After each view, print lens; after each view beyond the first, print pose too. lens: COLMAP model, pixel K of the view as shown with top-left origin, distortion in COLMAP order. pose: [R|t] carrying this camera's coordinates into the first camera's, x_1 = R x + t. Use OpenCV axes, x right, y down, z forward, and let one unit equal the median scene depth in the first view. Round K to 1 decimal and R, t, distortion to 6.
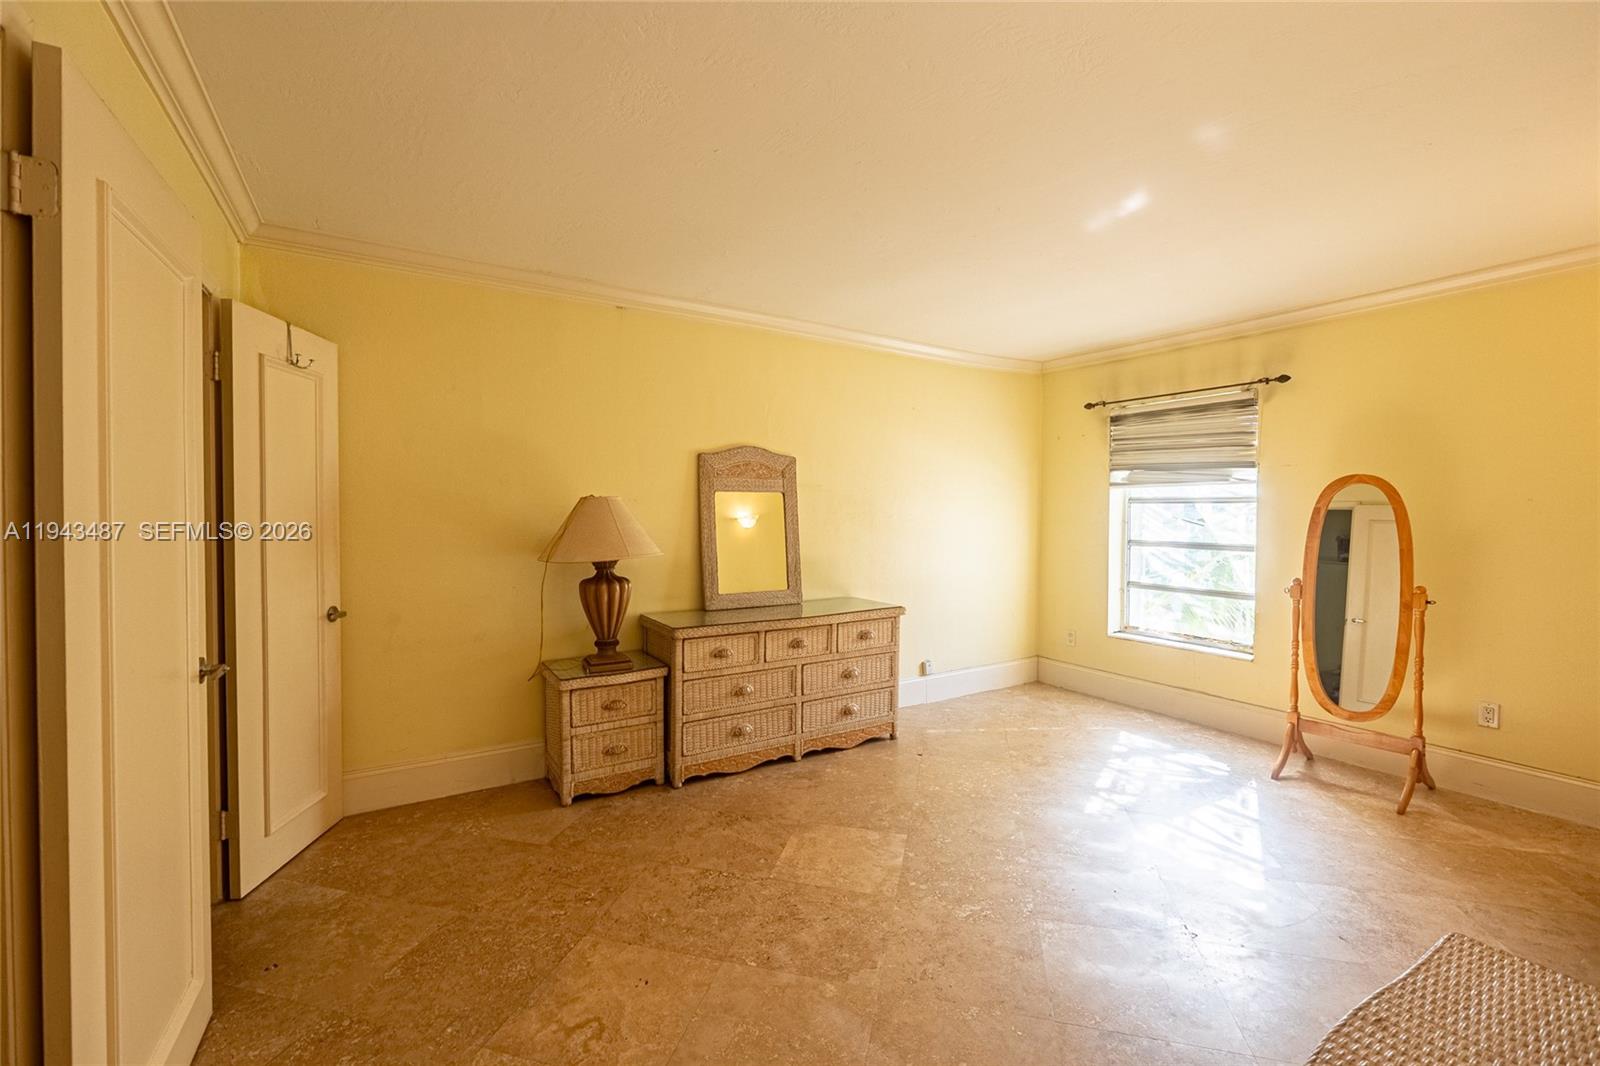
lens RADIAL K [[678.0, 0, 793.9], [0, 678.0, 524.2], [0, 0, 1]] dist [-0.006394, -0.000201]
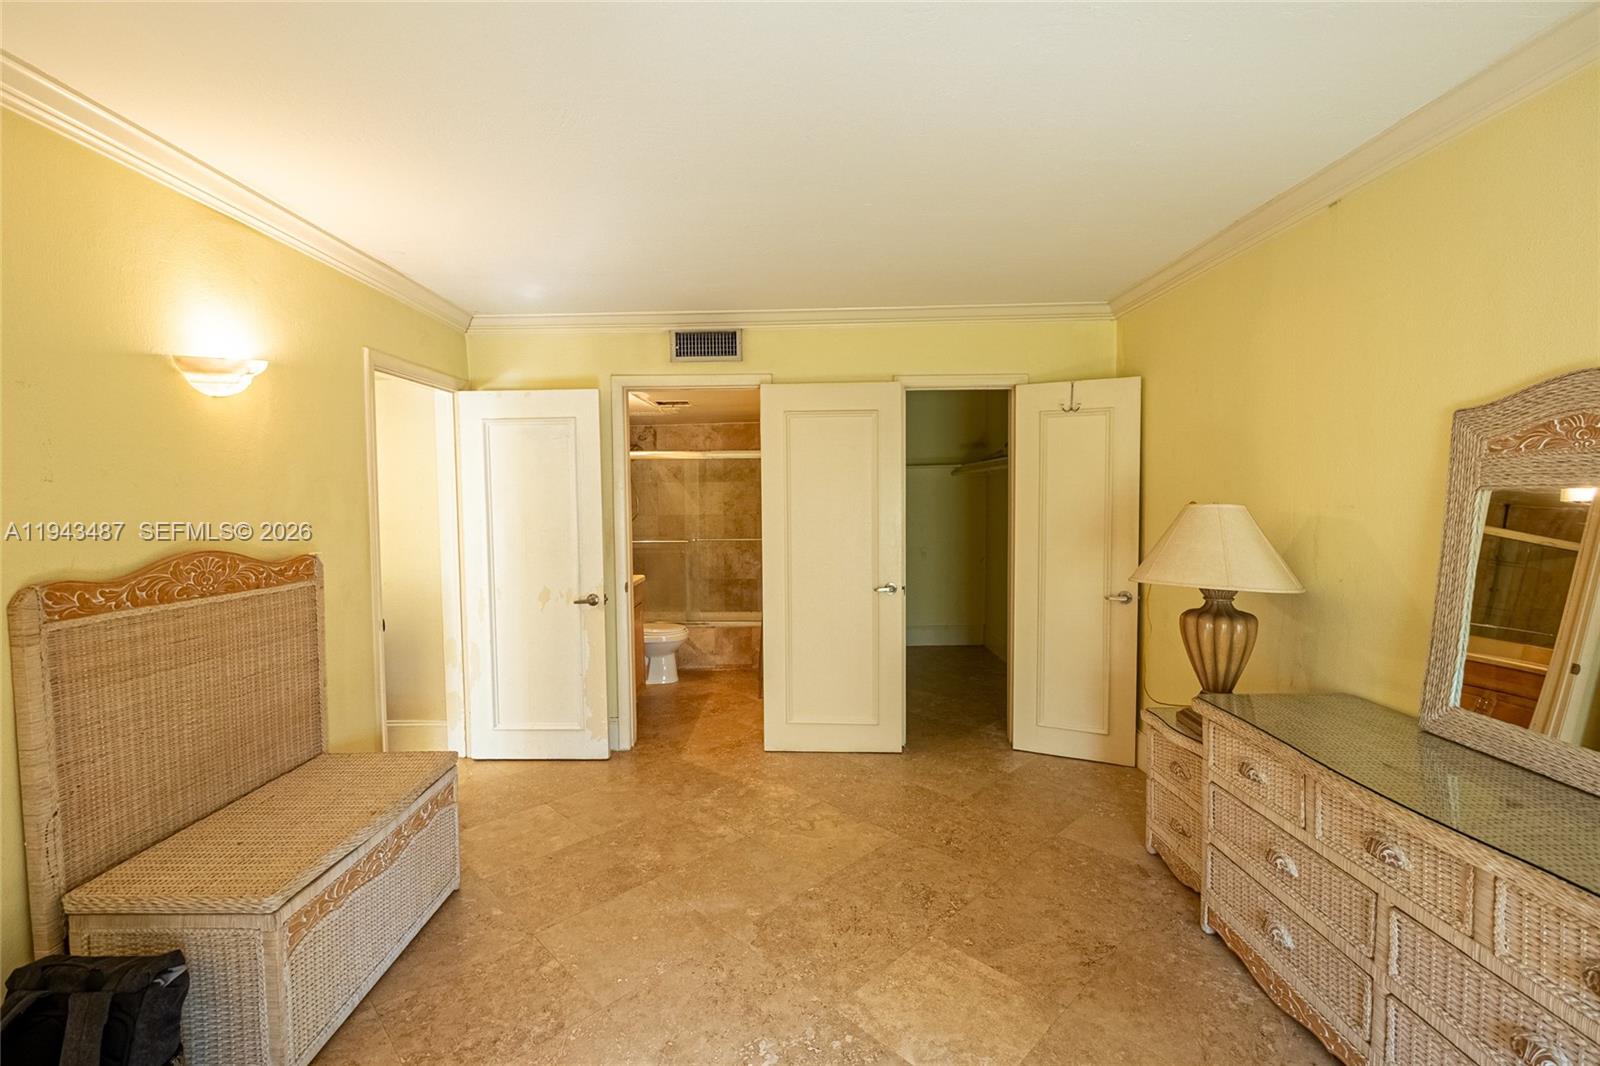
lens RADIAL K [[678.0, 0, 793.9], [0, 678.0, 524.2], [0, 0, 1]] dist [-0.006394, -0.000201]
pose [[-0.525874, 0.033623, -0.849897, 0.777304], [-0.006624, 0.999026, 0.043622, -0.062113], [0.850536, 0.028569, -0.525140, 1.255338]]
